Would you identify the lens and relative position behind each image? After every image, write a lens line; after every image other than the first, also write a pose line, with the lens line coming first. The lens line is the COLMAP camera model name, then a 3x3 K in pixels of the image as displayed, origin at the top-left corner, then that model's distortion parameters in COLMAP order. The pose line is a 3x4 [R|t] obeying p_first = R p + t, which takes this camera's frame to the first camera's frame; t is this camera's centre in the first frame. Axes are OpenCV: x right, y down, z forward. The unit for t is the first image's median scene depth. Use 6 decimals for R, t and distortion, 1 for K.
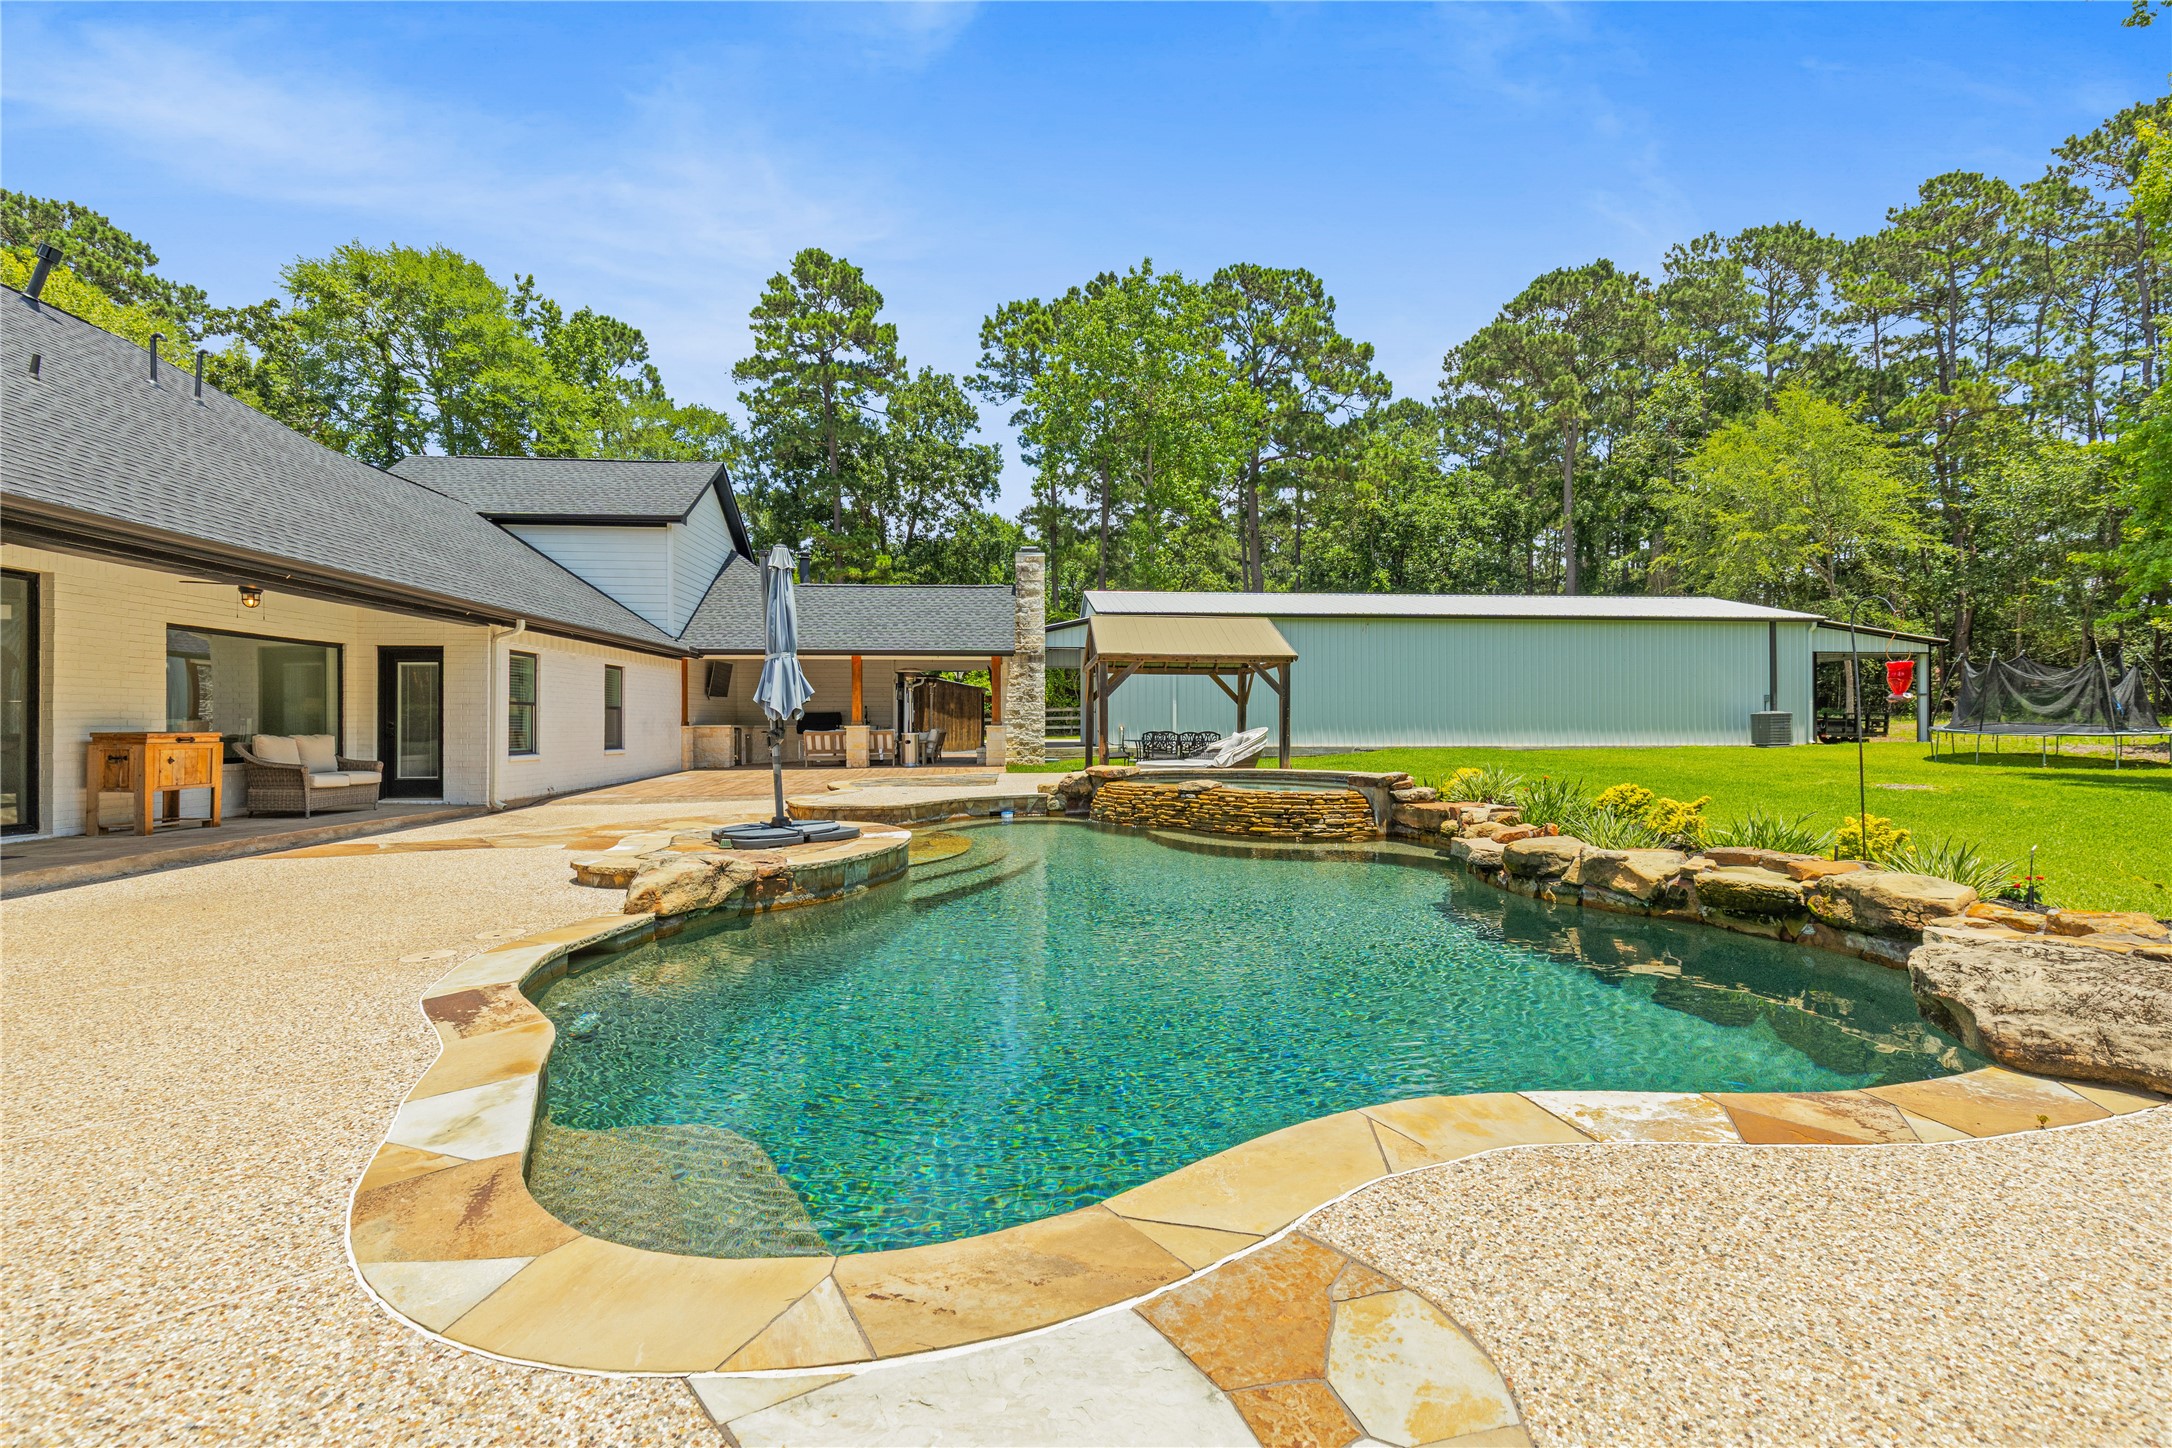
lens RADIAL K [[941.7, 0, 1086.0], [0, 941.7, 724.0], [0, 0, 1]] dist [-0.000064, 0.000226]
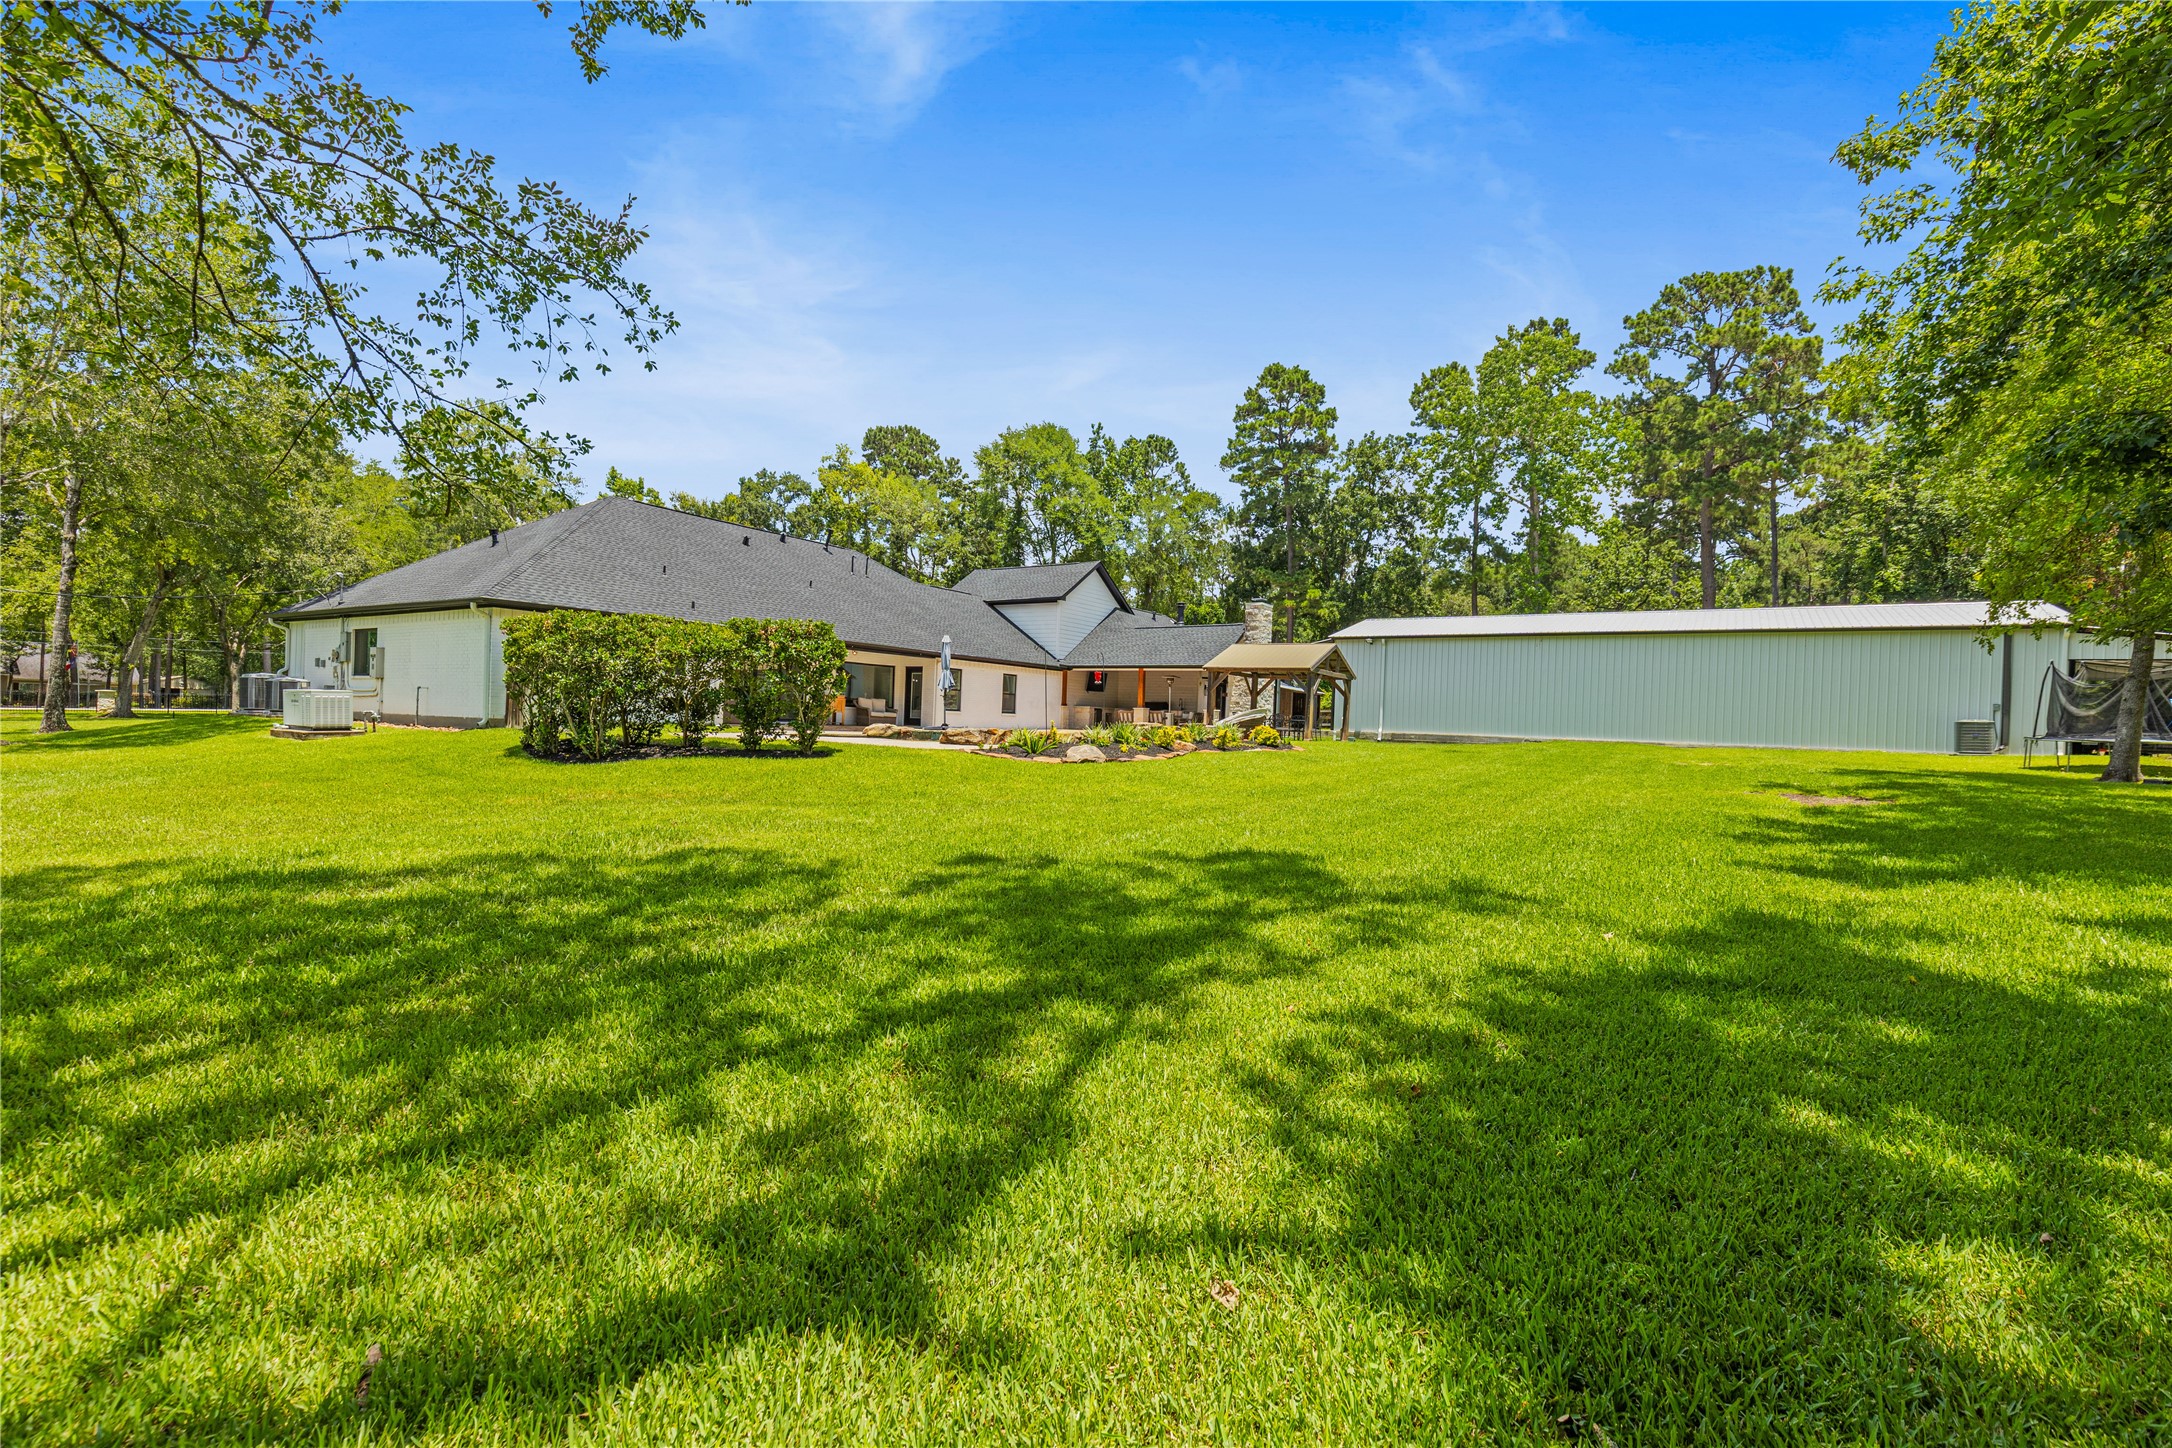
lens RADIAL K [[967.2, 0, 1086.0], [0, 967.2, 724.0], [0, 0, 1]] dist [0.002356, 0.000092]
pose [[0.774469, 0.033951, -0.631700, 0.665142], [-0.041824, 0.999122, 0.002422, 0.024441], [0.631228, 0.024544, 0.775209, -0.379145]]
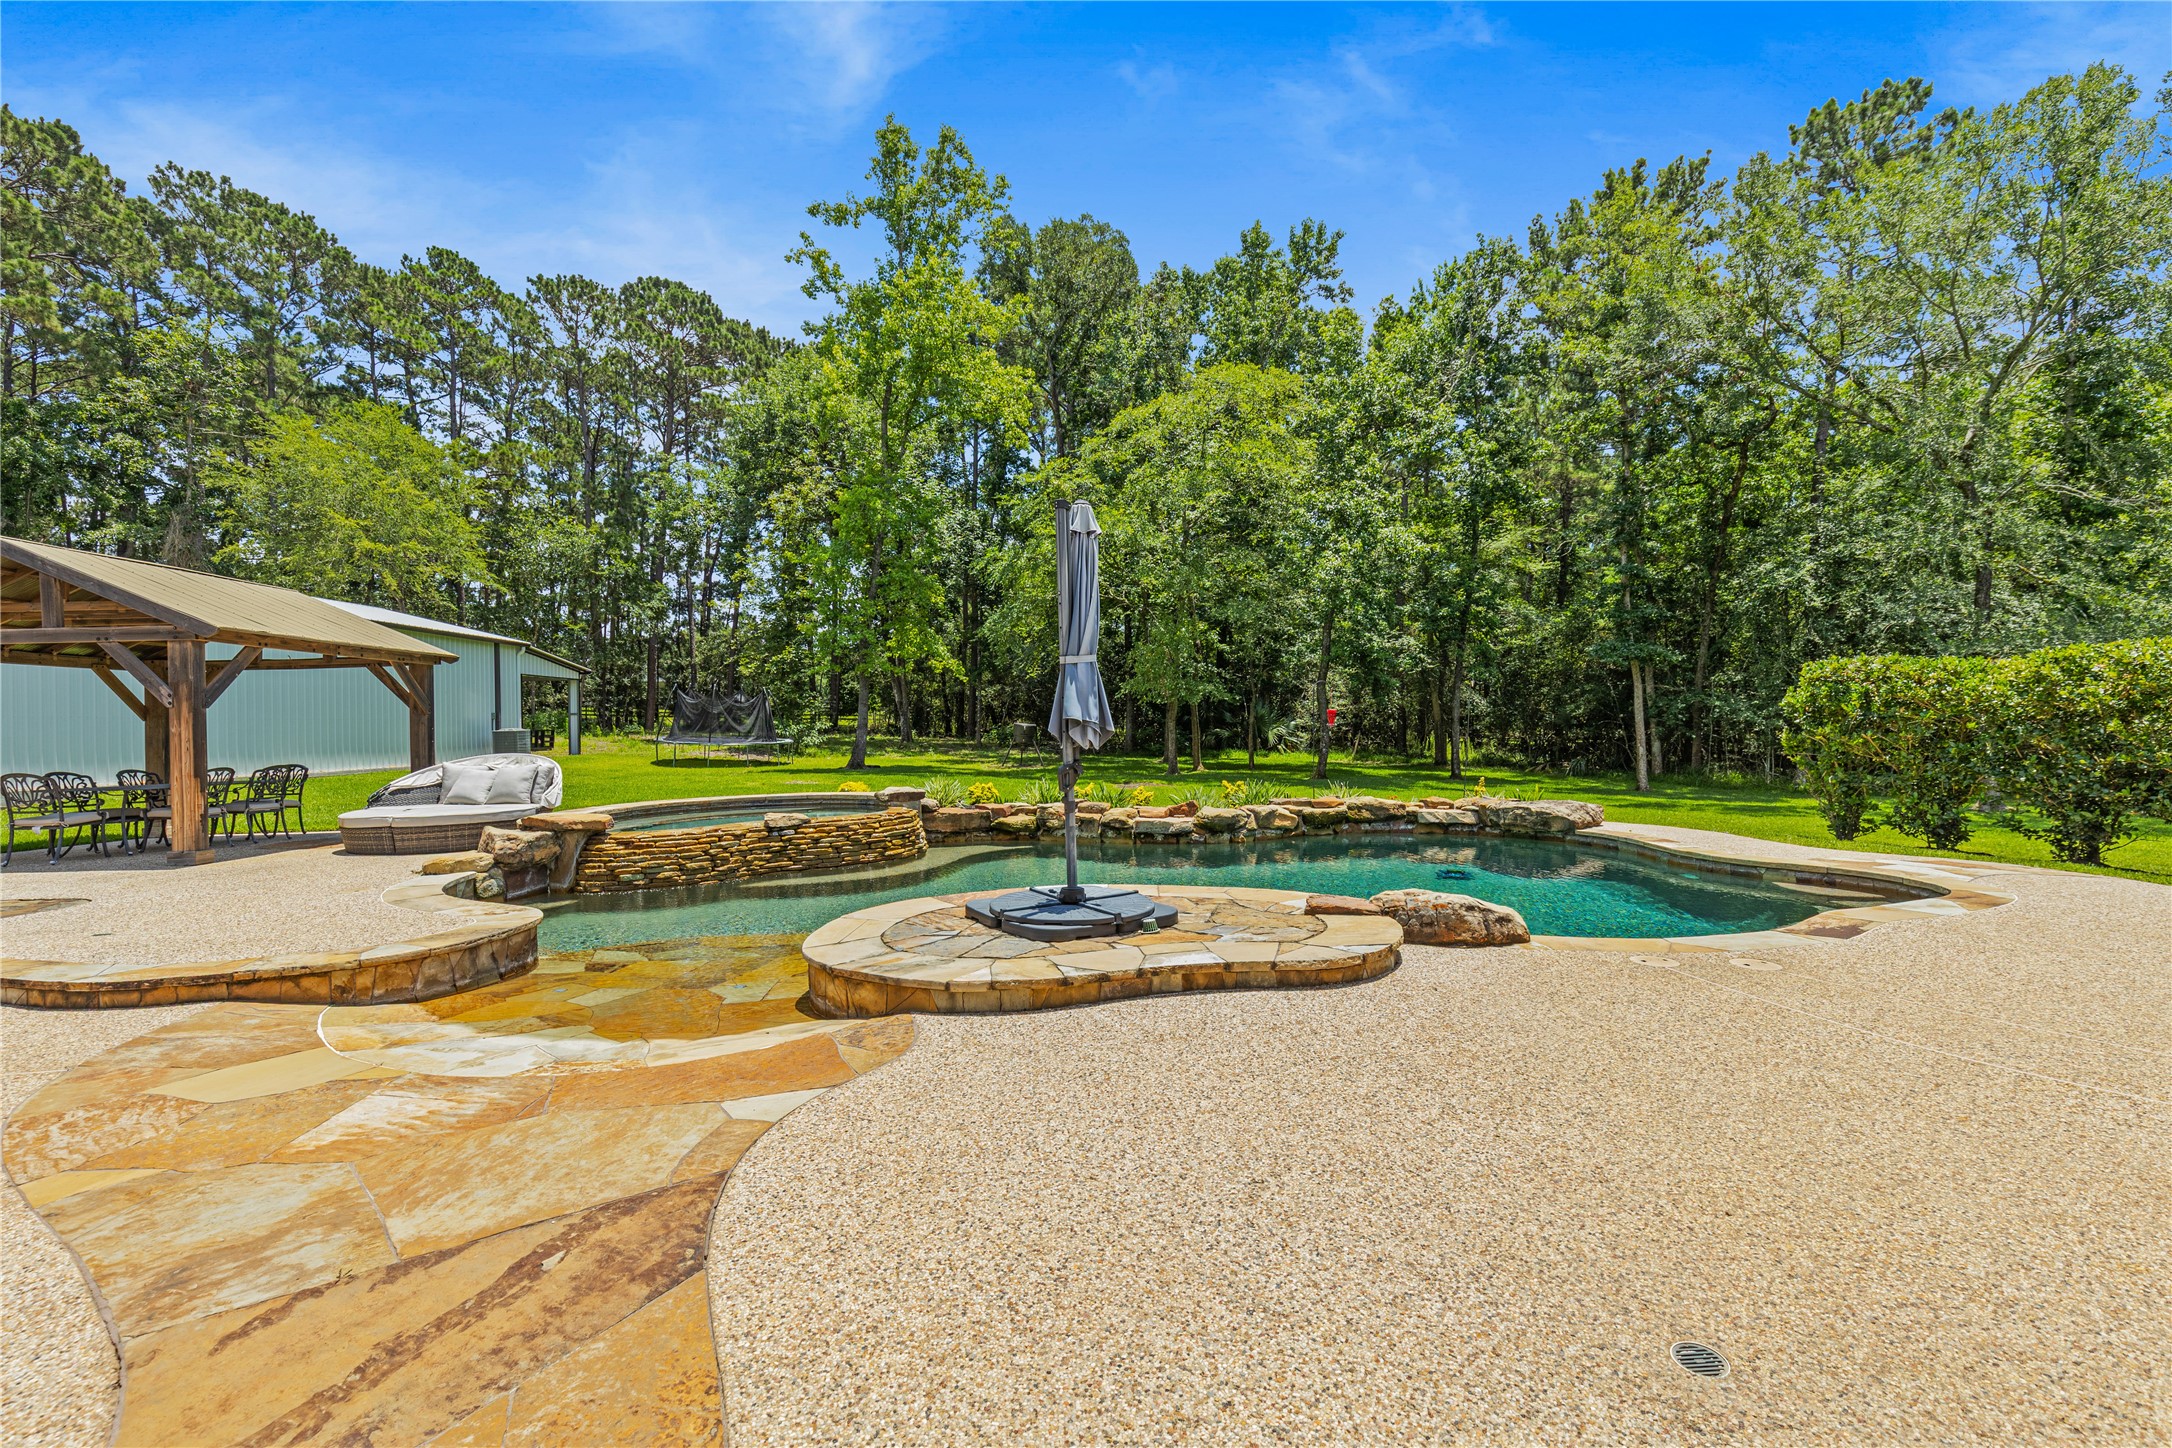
lens RADIAL K [[967.2, 0, 1086.0], [0, 967.2, 724.0], [0, 0, 1]] dist [0.002356, 0.000092]
pose [[0.050262, 0.004920, 0.998724, -0.307578], [0.012298, 0.999909, -0.005545, -0.004616], [-0.998660, 0.012561, 0.050197, 0.290837]]
